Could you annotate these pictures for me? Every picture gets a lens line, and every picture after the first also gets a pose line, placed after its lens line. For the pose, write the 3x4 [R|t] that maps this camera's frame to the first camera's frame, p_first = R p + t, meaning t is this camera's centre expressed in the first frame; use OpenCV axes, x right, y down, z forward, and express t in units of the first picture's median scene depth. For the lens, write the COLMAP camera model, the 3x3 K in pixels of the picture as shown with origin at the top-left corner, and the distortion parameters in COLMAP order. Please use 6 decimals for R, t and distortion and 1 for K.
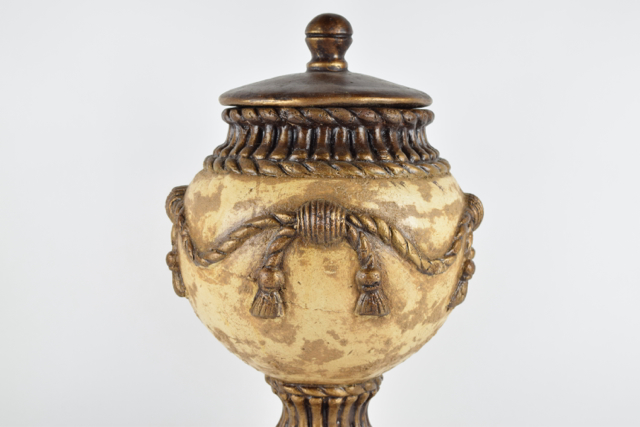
lens RADIAL K [[1191.3, 0, 322.6], [0, 1191.3, 210.9], [0, 0, 1]] dist [0.013926, 0.000000]
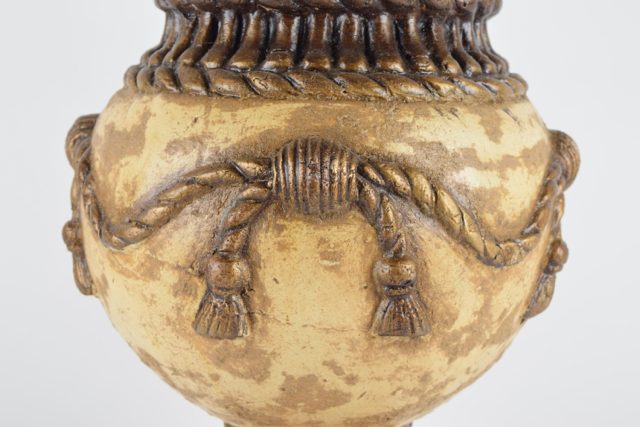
lens RADIAL K [[1296.6, 0, 322.6], [0, 1296.6, 213.6], [0, 0, 1]] dist [0.023232, 0.000000]
pose [[0.999961, 0.008838, 0.000109, 0.002663], [-0.008834, 0.998962, 0.044677, -0.000590], [0.000286, -0.044677, 0.999001, 0.356709]]
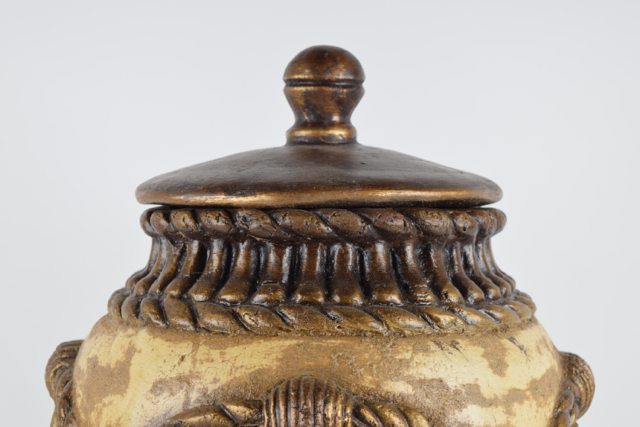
lens RADIAL K [[1435.9, 0, 326.0], [0, 1435.9, 213.8], [0, 0, 1]] dist [0.070109, 0.000000]
pose [[0.999957, -0.005853, -0.007216, 0.011828], [0.005373, 0.997881, -0.064845, -0.040310], [0.007580, 0.064803, 0.997869, 0.323333]]
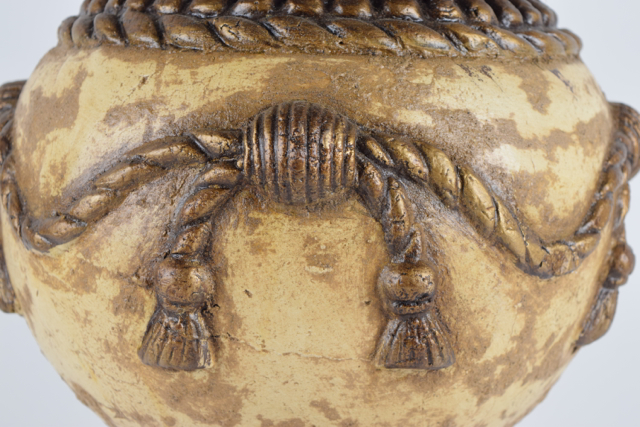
lens RADIAL K [[1435.9, 0, 321.2], [0, 1435.9, 215.0], [0, 0, 1]] dist [0.070109, 0.000000]
pose [[0.999867, 0.013649, -0.008921, 0.010981], [-0.013341, 0.999341, 0.033762, 0.013362], [0.009376, -0.033638, 0.999390, 0.459739]]
